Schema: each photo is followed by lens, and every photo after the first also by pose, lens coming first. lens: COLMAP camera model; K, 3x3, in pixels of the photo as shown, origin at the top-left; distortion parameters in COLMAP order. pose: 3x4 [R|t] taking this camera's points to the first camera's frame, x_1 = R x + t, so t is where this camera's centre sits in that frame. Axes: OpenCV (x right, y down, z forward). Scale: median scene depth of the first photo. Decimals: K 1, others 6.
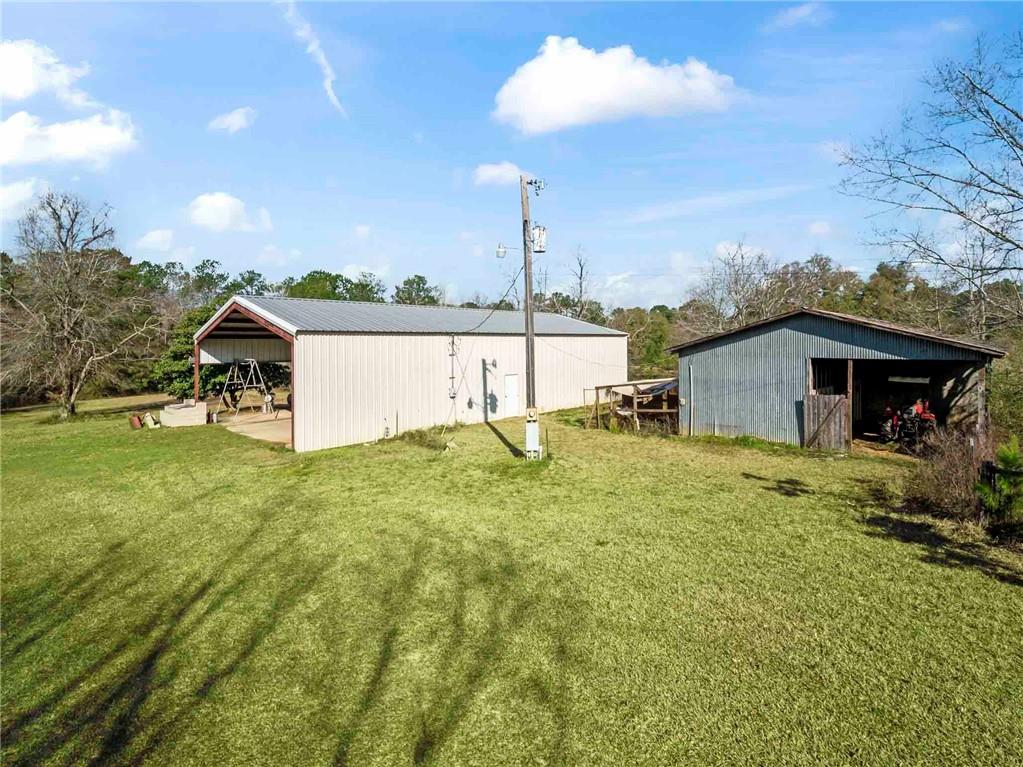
lens RADIAL K [[498.8, 0, 516.2], [0, 498.8, 361.9], [0, 0, 1]] dist [-0.002102, 0.001383]
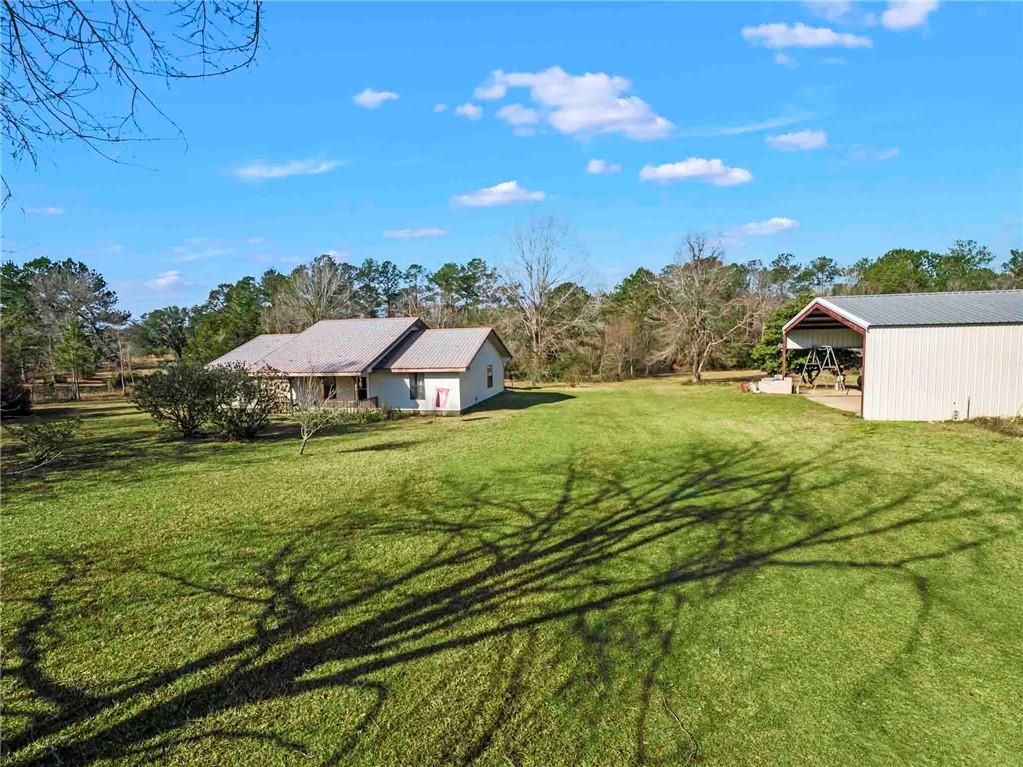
lens RADIAL K [[498.8, 0, 514.1], [0, 498.8, 364.8], [0, 0, 1]] dist [-0.002102, 0.001383]
pose [[0.513697, 0.045939, -0.856741, 0.137657], [-0.008133, 0.998781, 0.048679, -0.012595], [0.857933, -0.018039, 0.513445, -0.312590]]
